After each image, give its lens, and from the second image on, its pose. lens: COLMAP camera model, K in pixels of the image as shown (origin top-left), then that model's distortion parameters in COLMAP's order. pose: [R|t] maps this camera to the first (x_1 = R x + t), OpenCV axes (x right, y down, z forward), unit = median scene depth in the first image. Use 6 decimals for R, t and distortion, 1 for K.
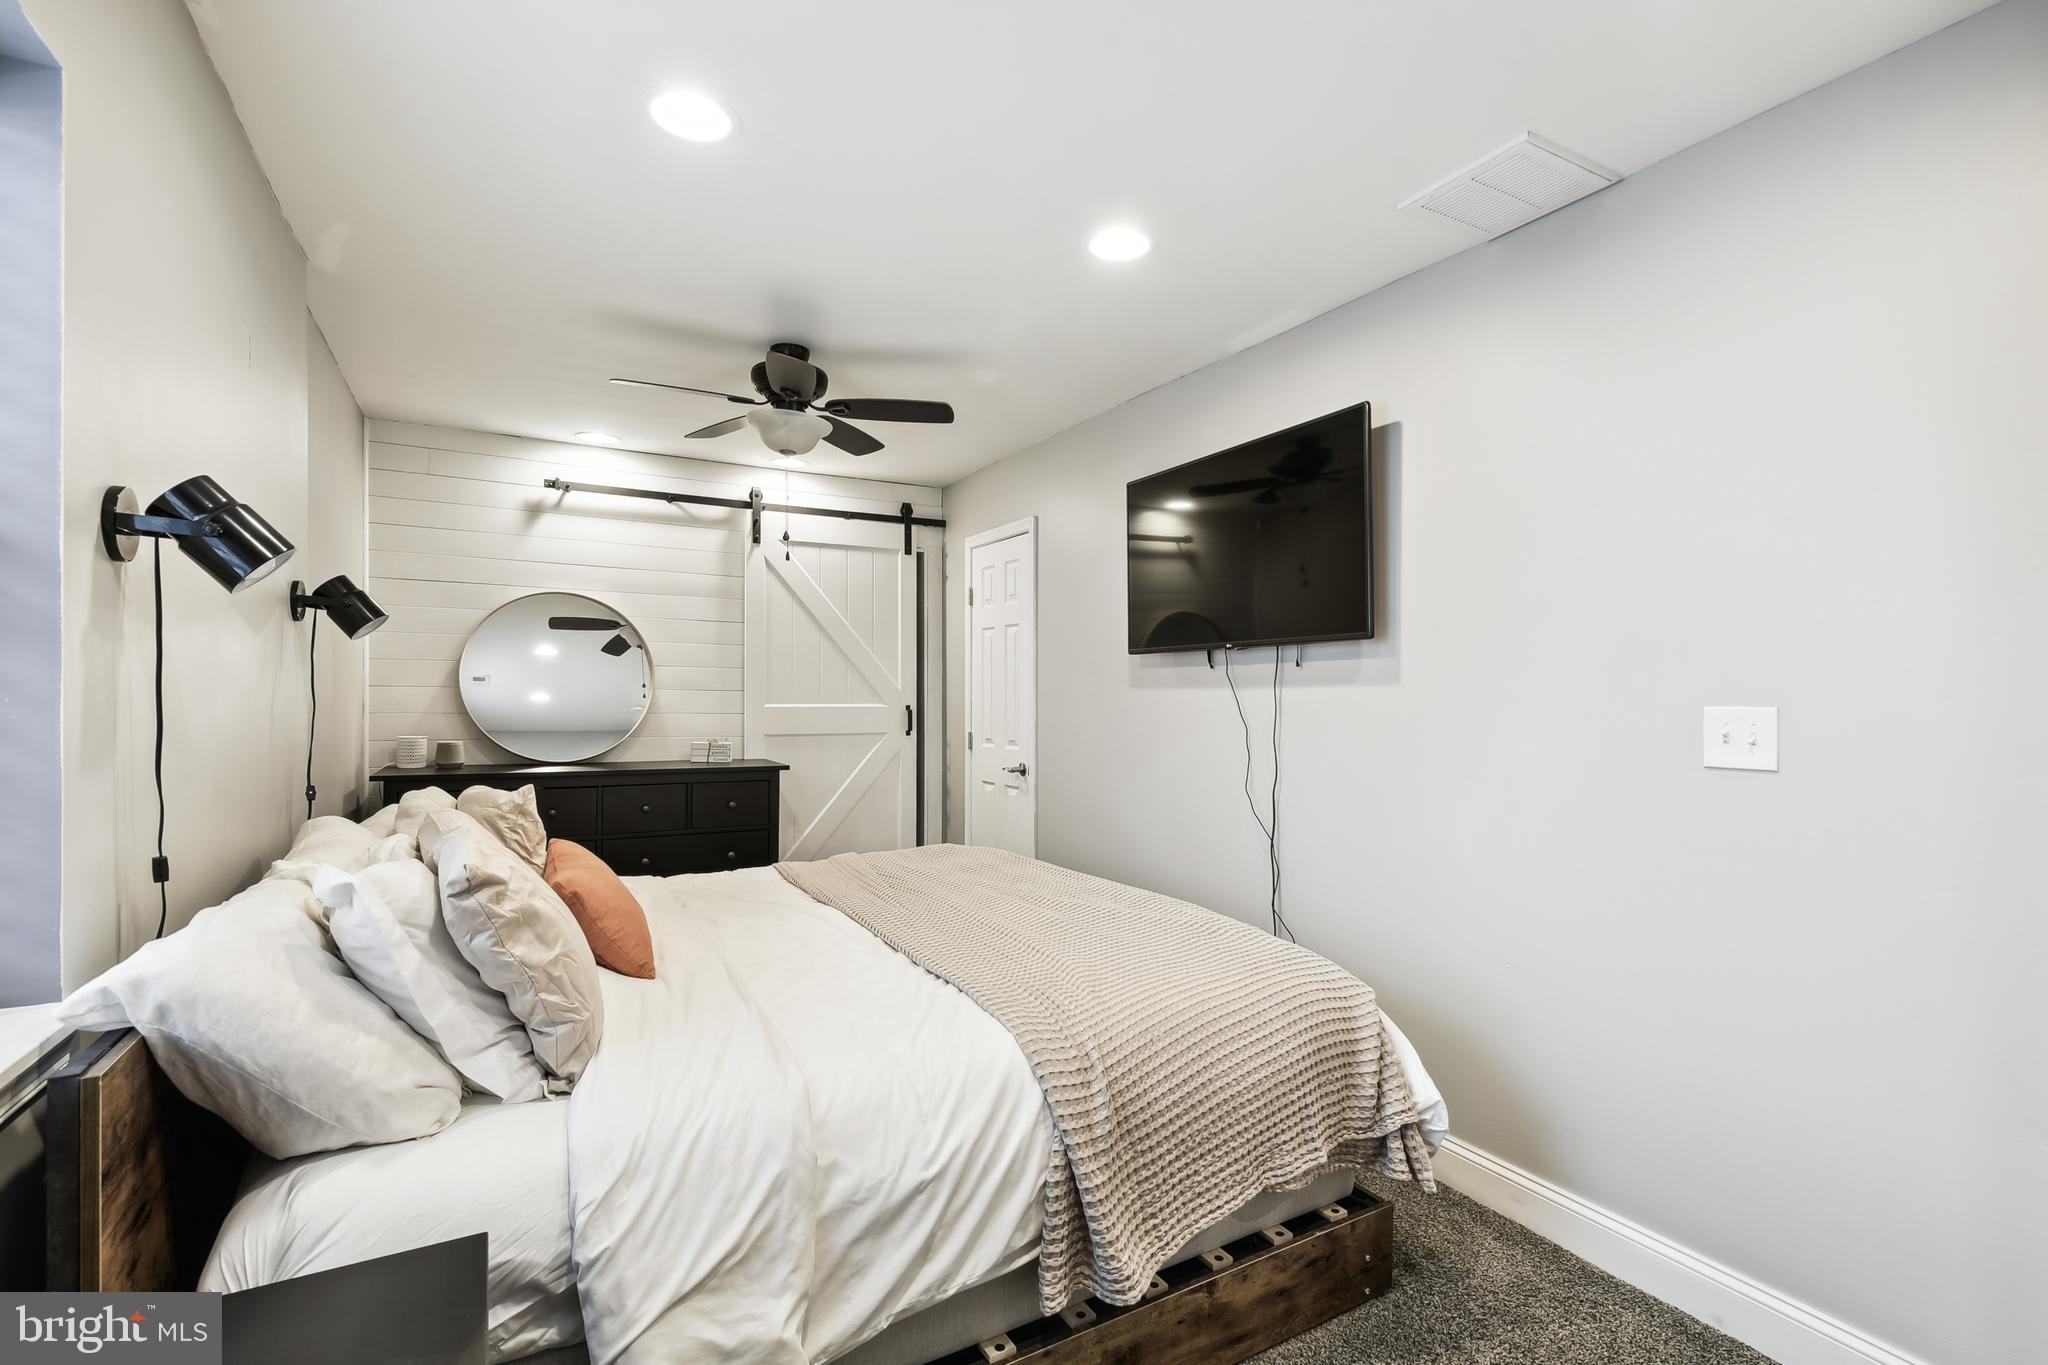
lens RADIAL K [[905.9, 0, 1007.0], [0, 905.9, 650.3], [0, 0, 1]] dist [0.001824, 0.006267]
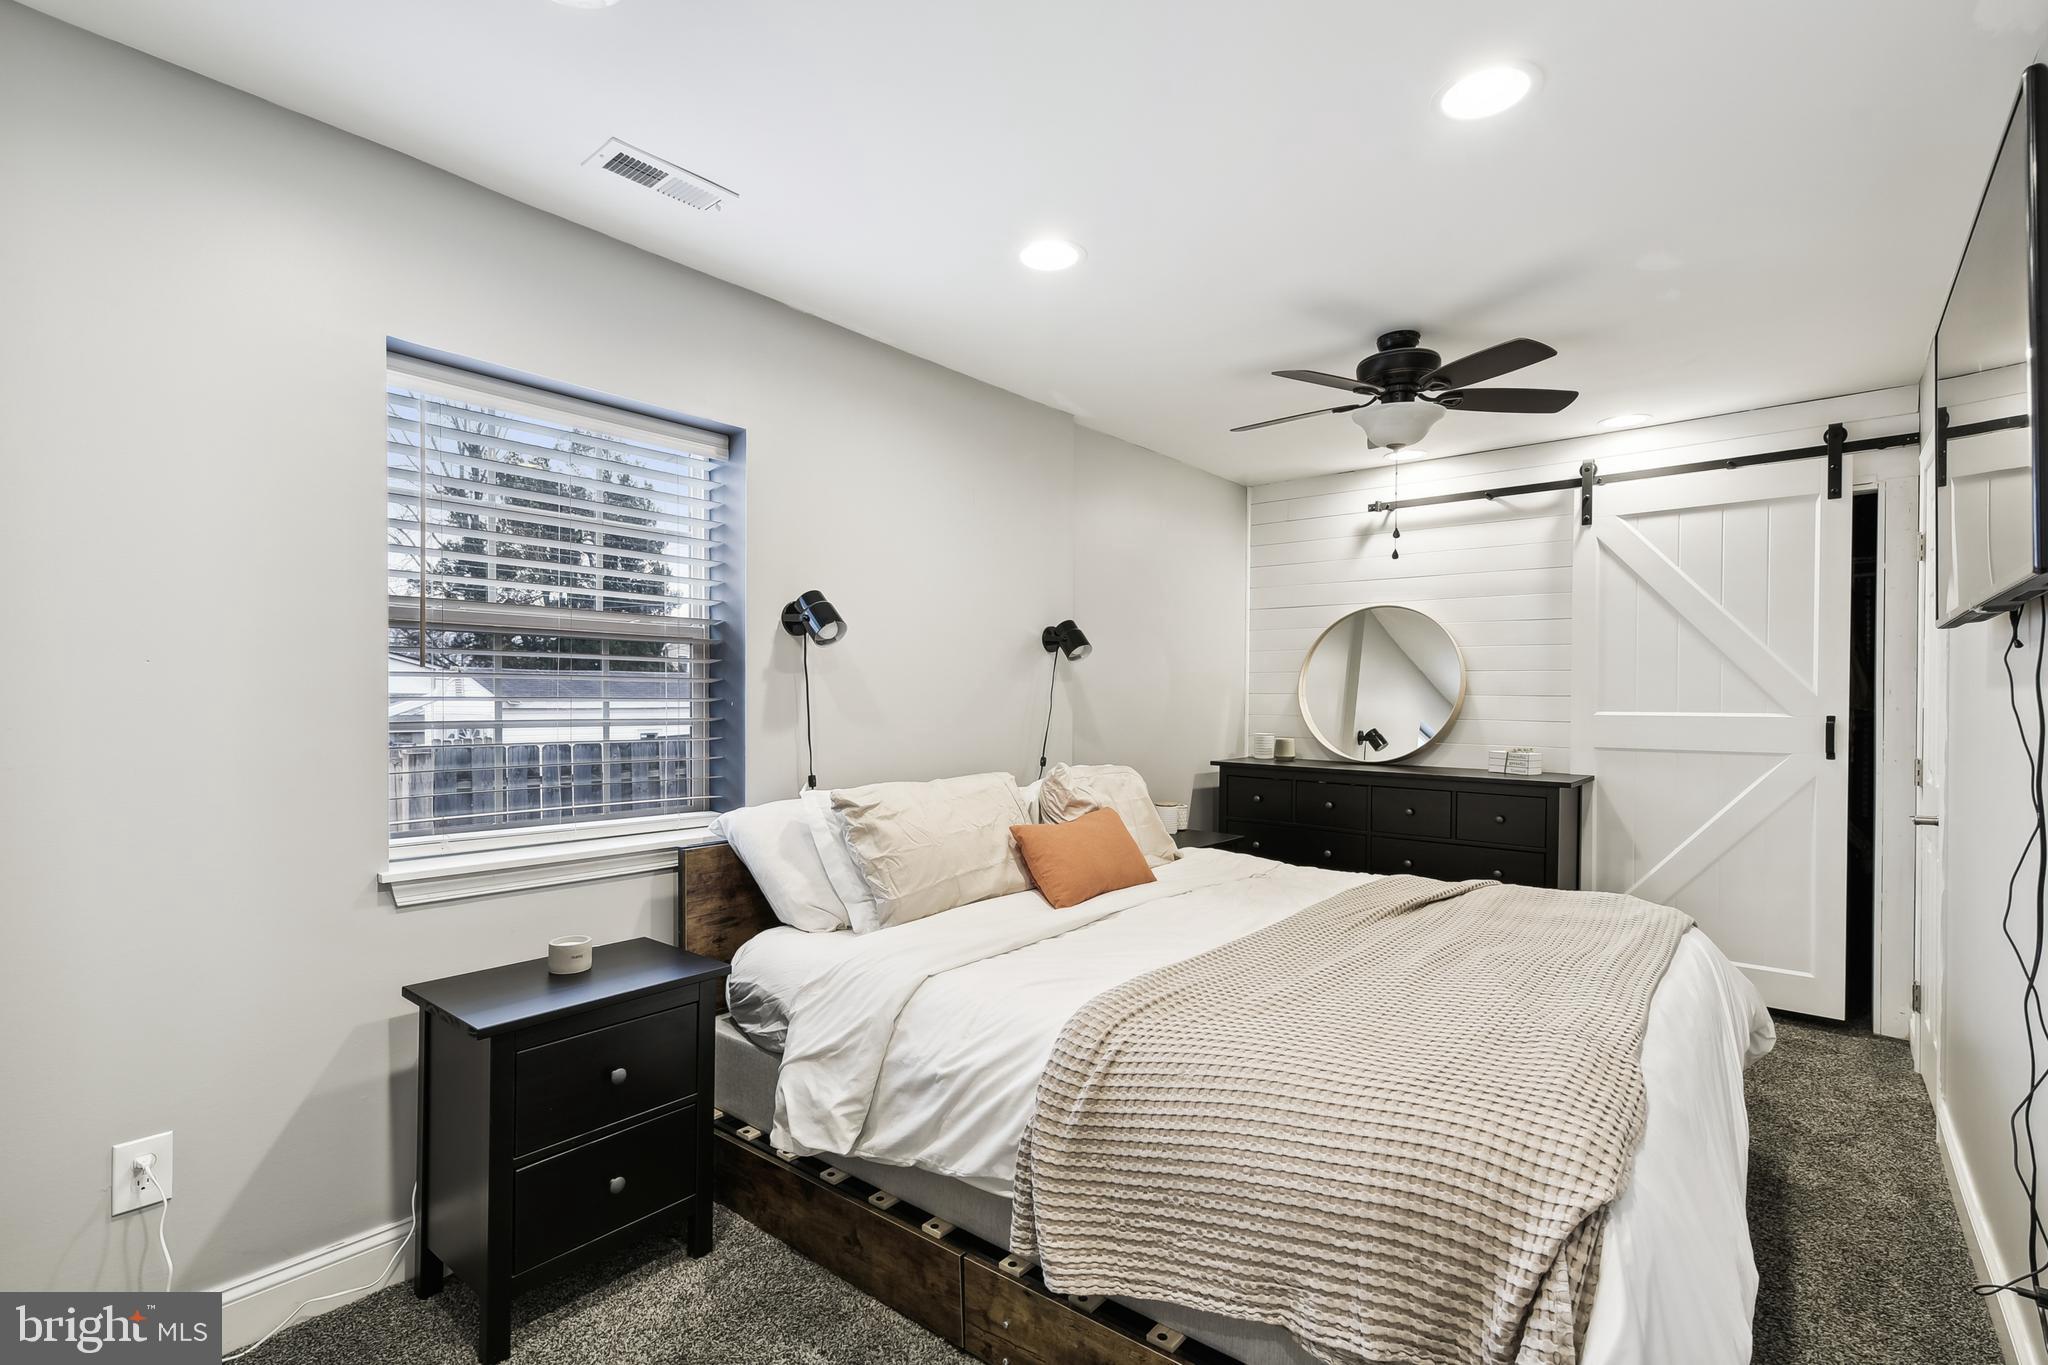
lens RADIAL K [[921.5, 0, 1036.1], [0, 921.5, 650.5], [0, 0, 1]] dist [0.000093, 0.000123]
pose [[0.385738, -0.051095, -0.921193, 0.359283], [0.043001, 0.998376, -0.037370, 0.012668], [0.921606, -0.025197, 0.387308, 0.192756]]
